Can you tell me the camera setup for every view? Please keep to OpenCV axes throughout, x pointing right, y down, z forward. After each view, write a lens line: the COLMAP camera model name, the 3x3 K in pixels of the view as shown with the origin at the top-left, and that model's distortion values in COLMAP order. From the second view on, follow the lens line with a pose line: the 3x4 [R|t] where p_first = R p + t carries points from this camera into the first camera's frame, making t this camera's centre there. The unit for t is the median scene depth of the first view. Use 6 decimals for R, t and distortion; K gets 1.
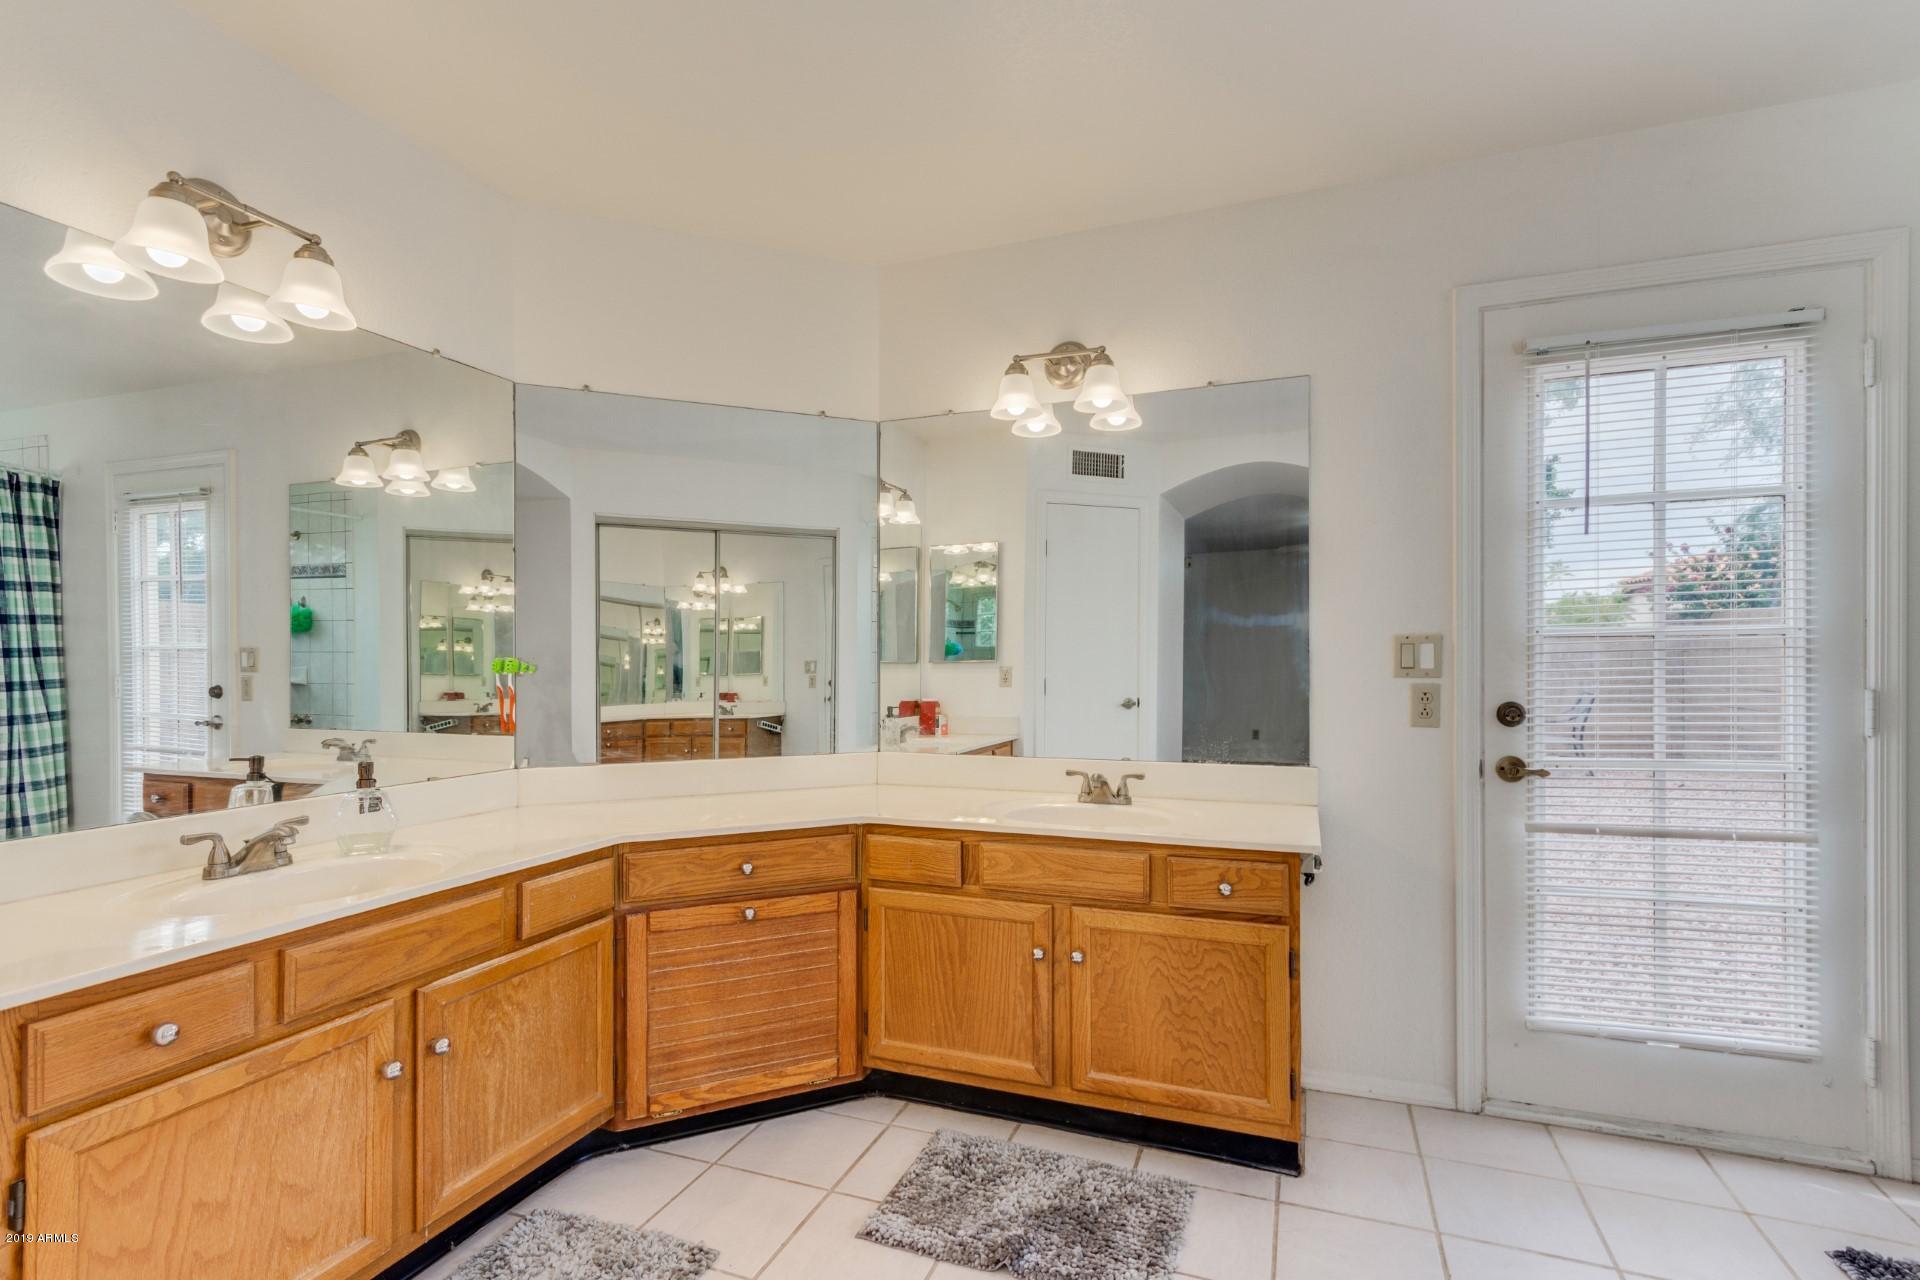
lens RADIAL K [[907.6, 0, 961.5], [0, 907.6, 649.9], [0, 0, 1]] dist [0.000270, 0.000064]
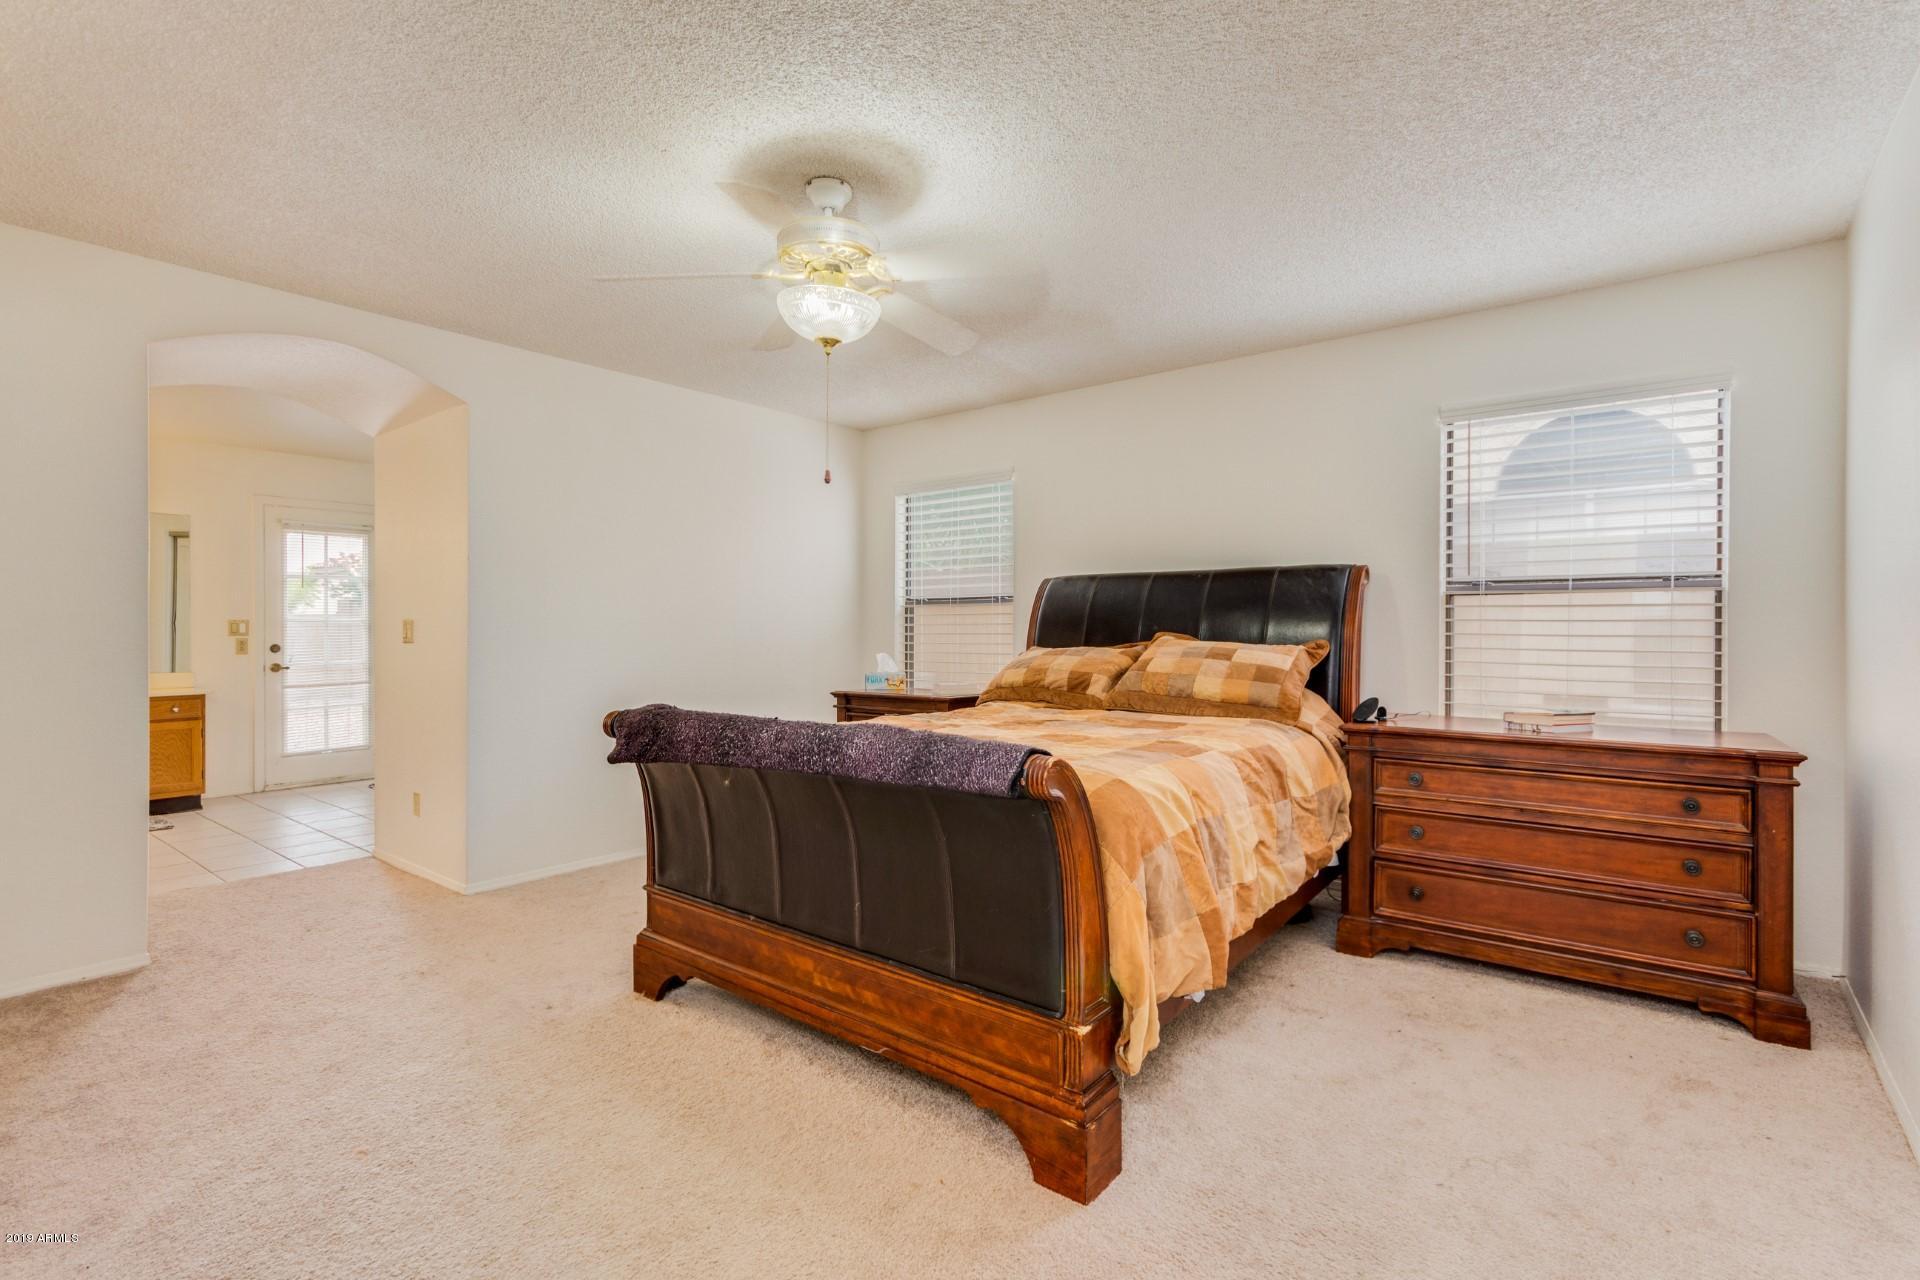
lens RADIAL K [[907.6, 0, 964.4], [0, 907.6, 634.5], [0, 0, 1]] dist [0.000270, 0.000064]
pose [[0.302374, -0.001942, 0.953187, -1.465001], [-0.002772, 0.999992, 0.002917, 0.012739], [-0.953185, -0.003524, 0.302366, -1.933346]]
